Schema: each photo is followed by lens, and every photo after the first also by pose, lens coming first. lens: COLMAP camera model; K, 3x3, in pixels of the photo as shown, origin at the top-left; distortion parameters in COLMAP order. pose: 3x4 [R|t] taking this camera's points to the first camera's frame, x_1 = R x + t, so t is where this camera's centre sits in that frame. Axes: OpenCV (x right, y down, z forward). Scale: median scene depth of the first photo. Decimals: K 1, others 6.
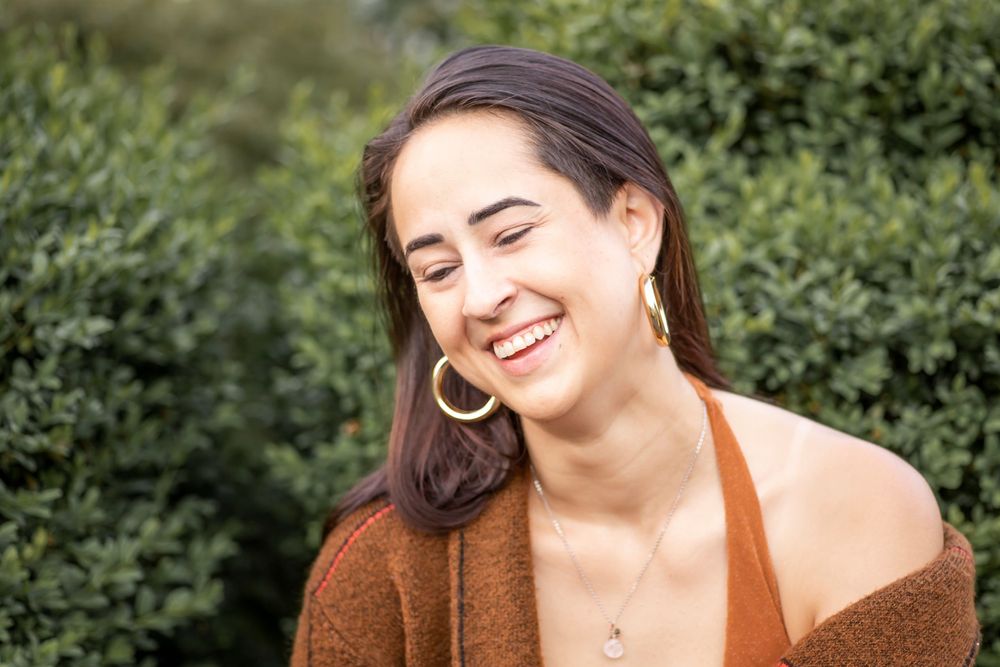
lens RADIAL K [[2970.4, 0, 497.5], [0, 2970.4, 333.5], [0, 0, 1]] dist [0.067532, 0.000000]
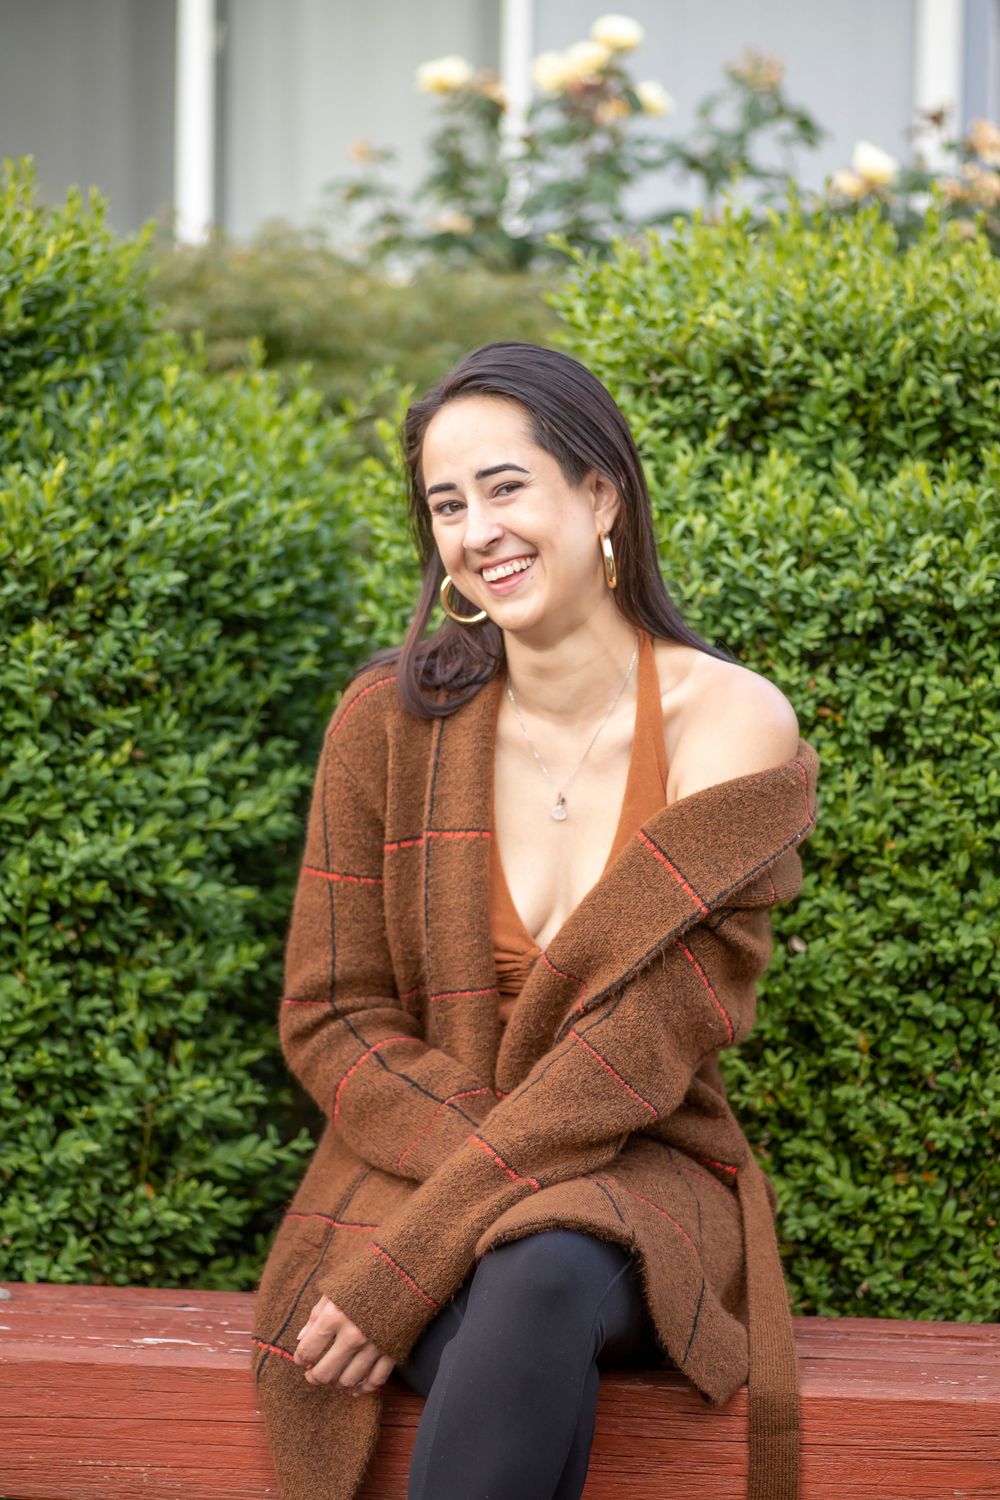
lens RADIAL K [[4455.6, 0, 502.6], [0, 4455.6, 749.5], [0, 0, 1]] dist [0.067532, 0.000000]
pose [[0.986865, 0.028892, -0.158941, 0.287727], [-0.029755, 0.999553, -0.003057, 0.068489], [0.158781, 0.007747, 0.987283, -0.785798]]
